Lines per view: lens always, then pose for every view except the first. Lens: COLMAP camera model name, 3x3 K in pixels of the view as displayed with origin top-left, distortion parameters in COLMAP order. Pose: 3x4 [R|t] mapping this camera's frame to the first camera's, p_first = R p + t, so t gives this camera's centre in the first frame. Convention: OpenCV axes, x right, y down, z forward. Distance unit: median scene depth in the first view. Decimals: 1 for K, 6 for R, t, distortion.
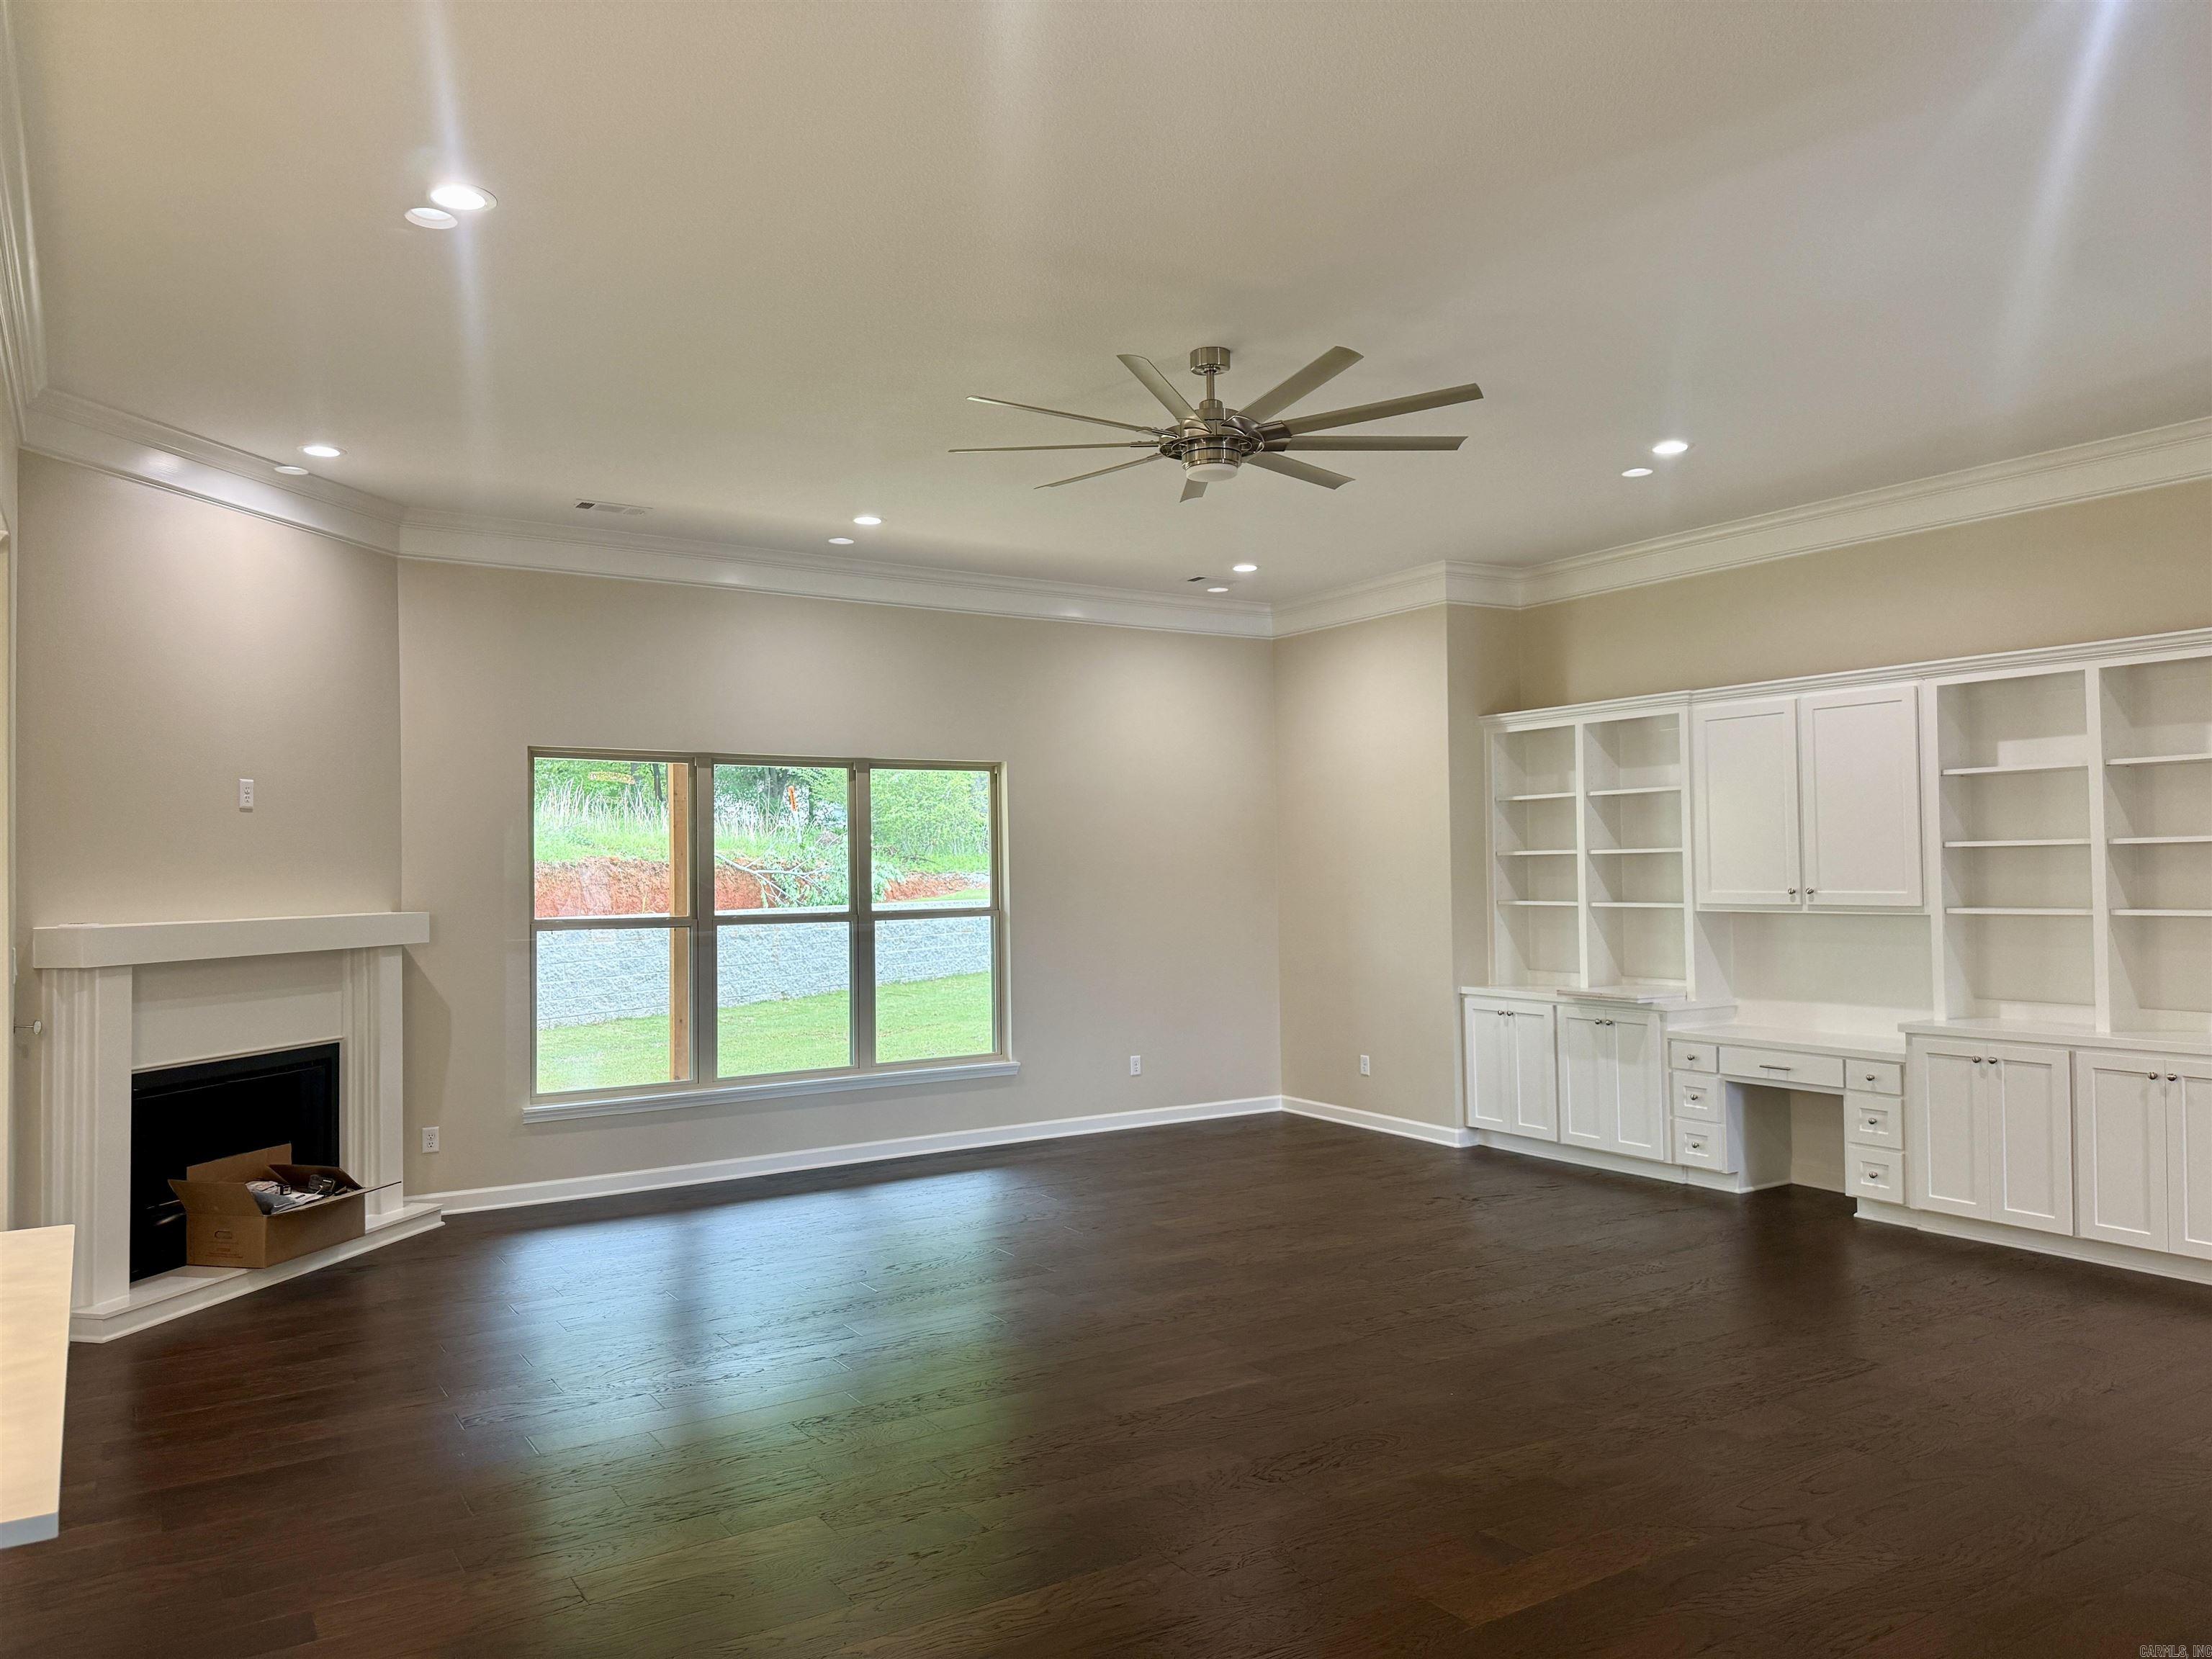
lens RADIAL K [[1550.3, 0, 1106.0], [0, 1550.3, 829.5], [0, 0, 1]] dist [0.057033, 0.000196]
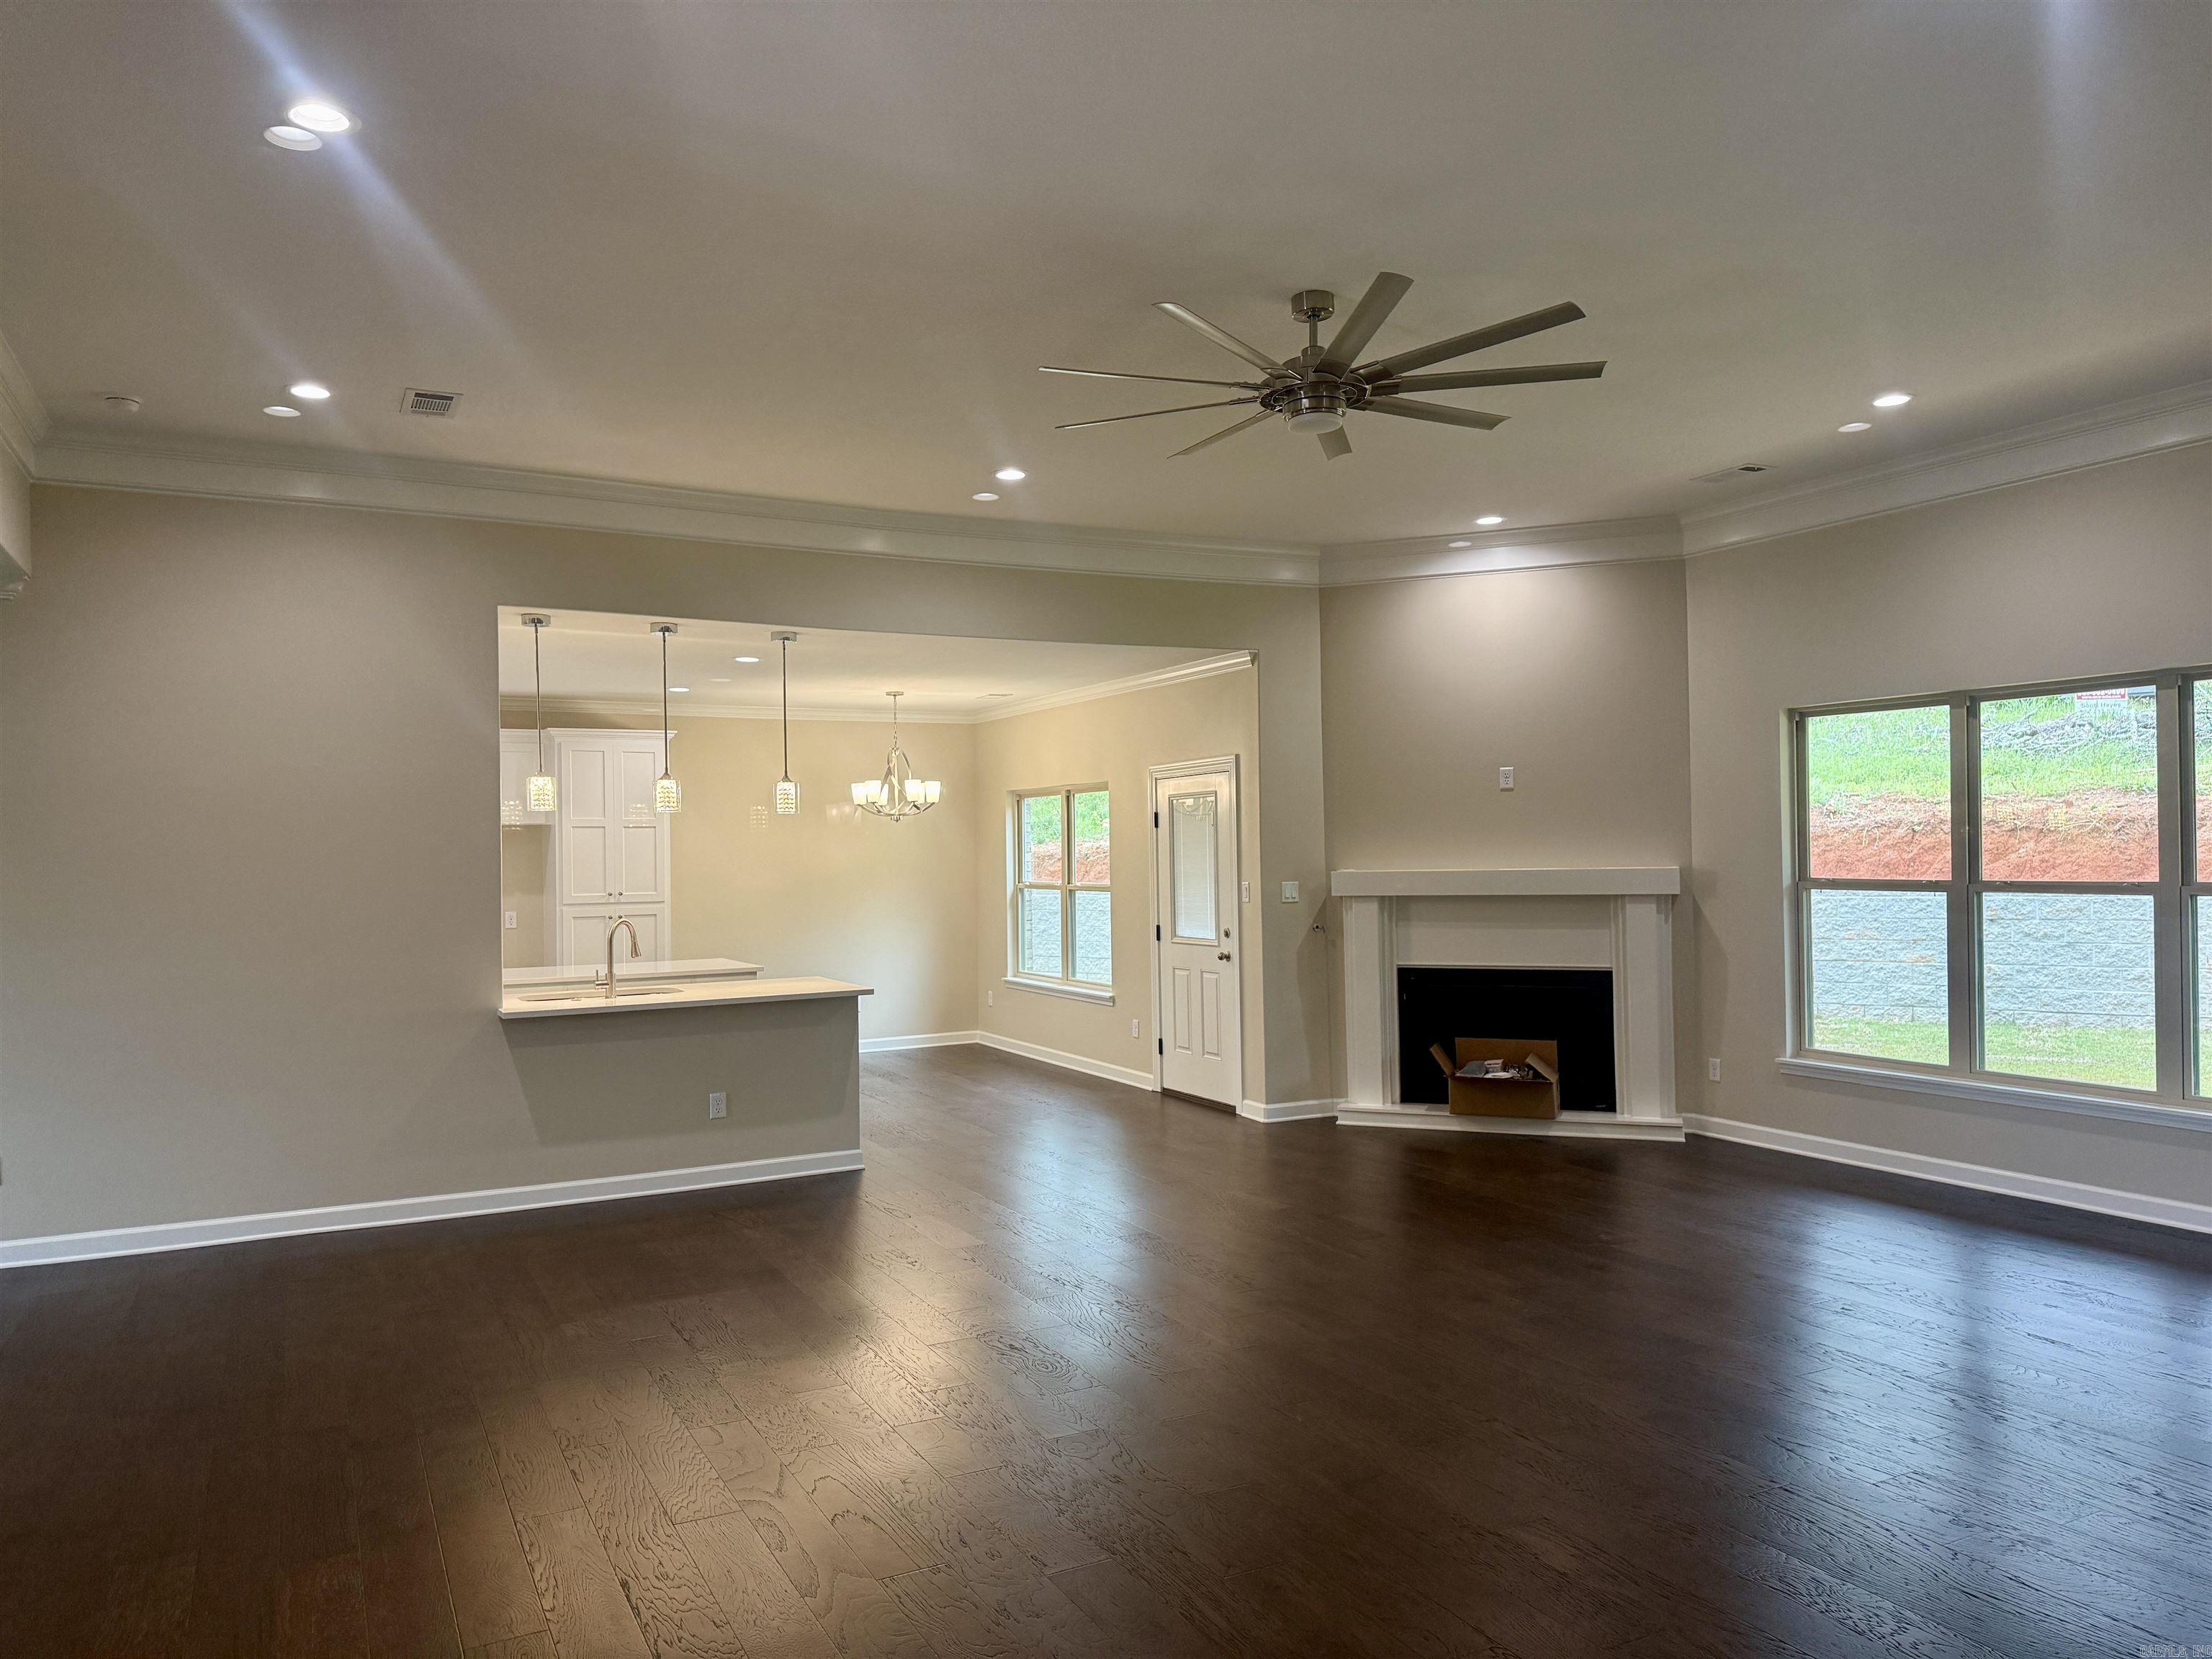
lens RADIAL K [[1550.3, 0, 1106.0], [0, 1550.3, 829.5], [0, 0, 1]] dist [0.057033, 0.000196]
pose [[-0.075654, 0.000000, -0.997134, 0.723101], [0.044951, 0.998983, -0.003410, 0.009665], [0.996120, -0.045081, -0.075578, 0.656666]]
